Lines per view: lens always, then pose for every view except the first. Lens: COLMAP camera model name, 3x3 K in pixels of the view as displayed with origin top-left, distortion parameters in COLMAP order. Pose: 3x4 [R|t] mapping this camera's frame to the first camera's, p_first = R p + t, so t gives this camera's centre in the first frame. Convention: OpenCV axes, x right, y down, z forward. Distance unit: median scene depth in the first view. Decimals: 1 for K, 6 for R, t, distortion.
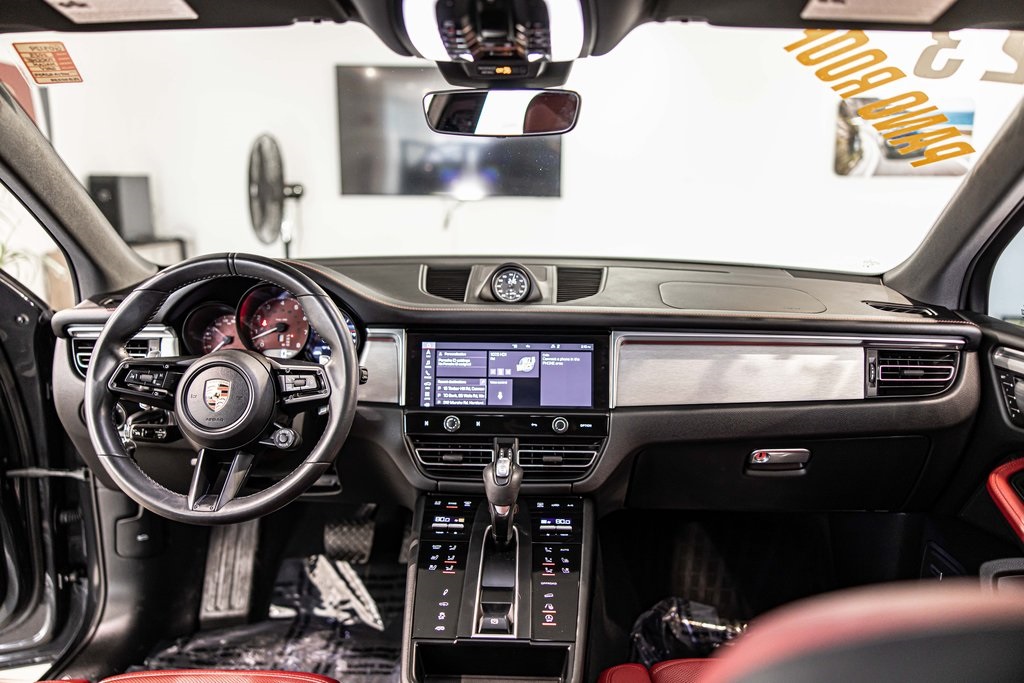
lens RADIAL K [[791.5, 0, 509.4], [0, 791.5, 340.5], [0, 0, 1]] dist [0.001313, -0.000147]
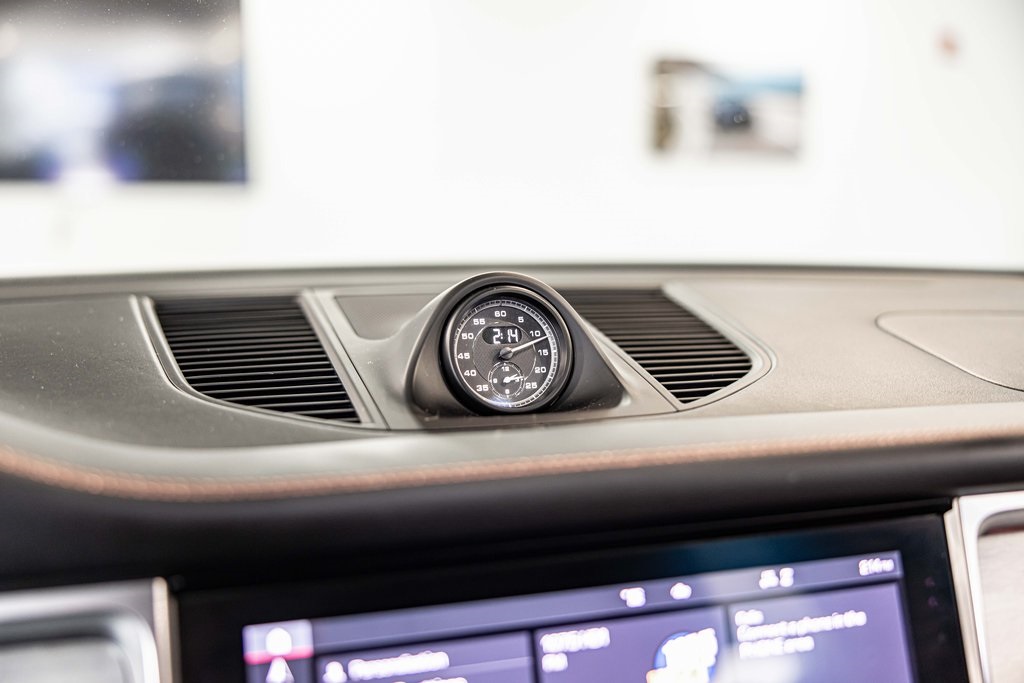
lens RADIAL K [[1109.6, 0, 510.0], [0, 1109.6, 336.4], [0, 0, 1]] dist [-0.056758, 0.000000]
pose [[0.943459, -0.050248, 0.327659, -0.138905], [0.071631, 0.995995, -0.053513, -0.058560], [-0.323658, 0.073958, 0.943279, 0.683904]]
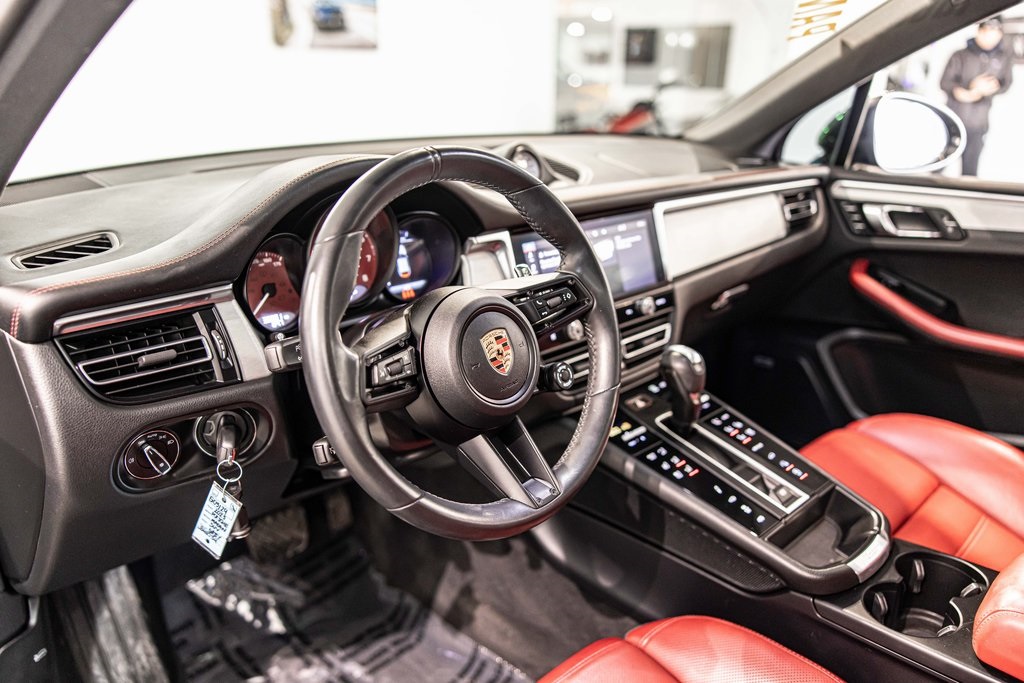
lens RADIAL K [[791.5, 0, 507.6], [0, 791.5, 335.6], [0, 0, 1]] dist [0.001313, -0.000147]
pose [[0.683746, -0.228744, 0.692941, -0.727199], [0.126837, 0.972398, 0.195841, -0.070574], [-0.718612, -0.046016, 0.693887, 0.432171]]
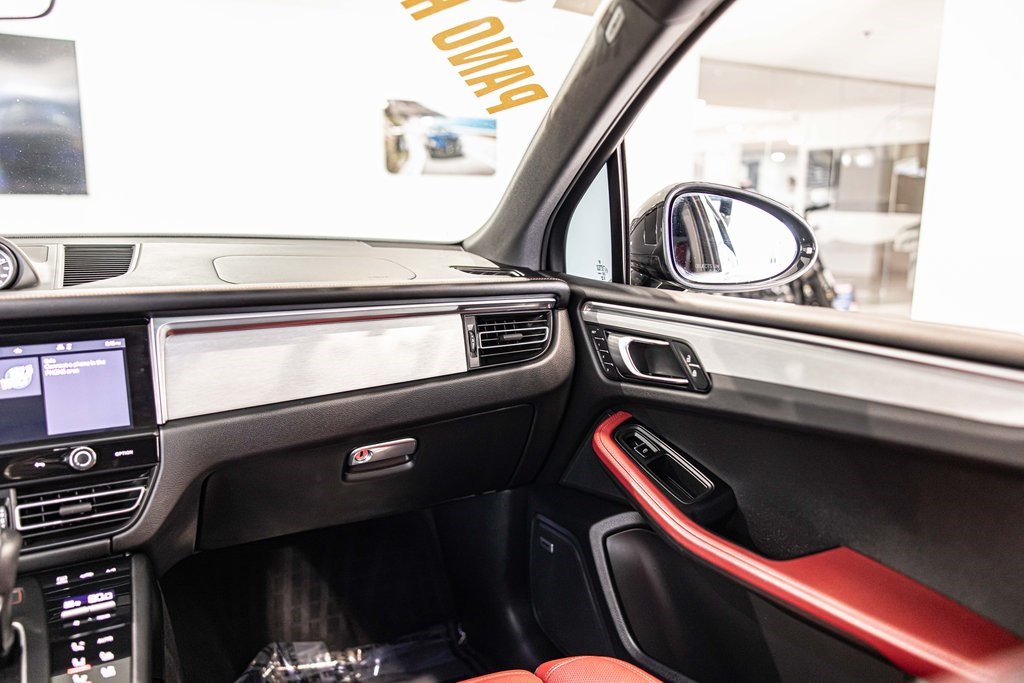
lens RADIAL K [[791.5, 0, 510.3], [0, 791.5, 341.6], [0, 0, 1]] dist [0.001313, -0.000147]
pose [[0.857252, -0.093438, 0.506348, 0.042268], [0.098213, 0.995014, 0.017339, 0.029115], [-0.505444, 0.034866, 0.862155, 0.205208]]
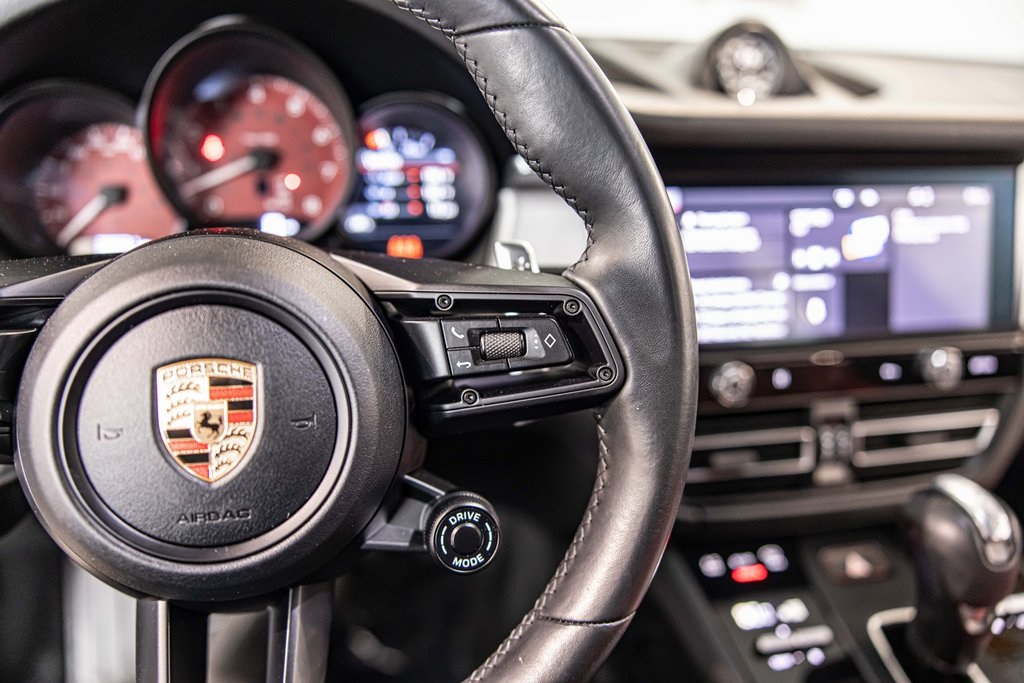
lens RADIAL K [[745.3, 0, 508.0], [0, 745.3, 343.1], [0, 0, 1]] dist [-0.013724, 0.002229]
pose [[0.963676, -0.071504, 0.257323, -0.287868], [0.016497, 0.977591, 0.209868, -0.003696], [-0.266563, -0.197999, 0.943260, 0.644487]]
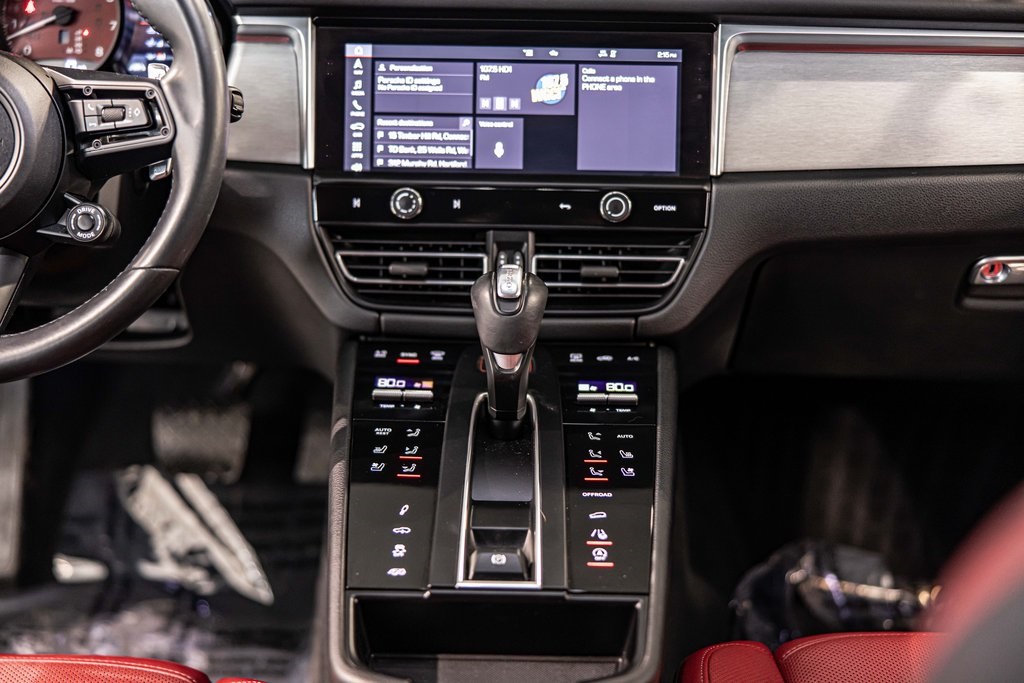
lens RADIAL K [[1511.9, 0, 510.6], [0, 1511.9, 339.4], [0, 0, 1]] dist [-0.014796, 0.000000]
pose [[0.999681, 0.001714, 0.025181, -0.028782], [-0.005632, 0.987687, 0.156345, 0.037340], [-0.024603, -0.156437, 0.987382, 0.010078]]
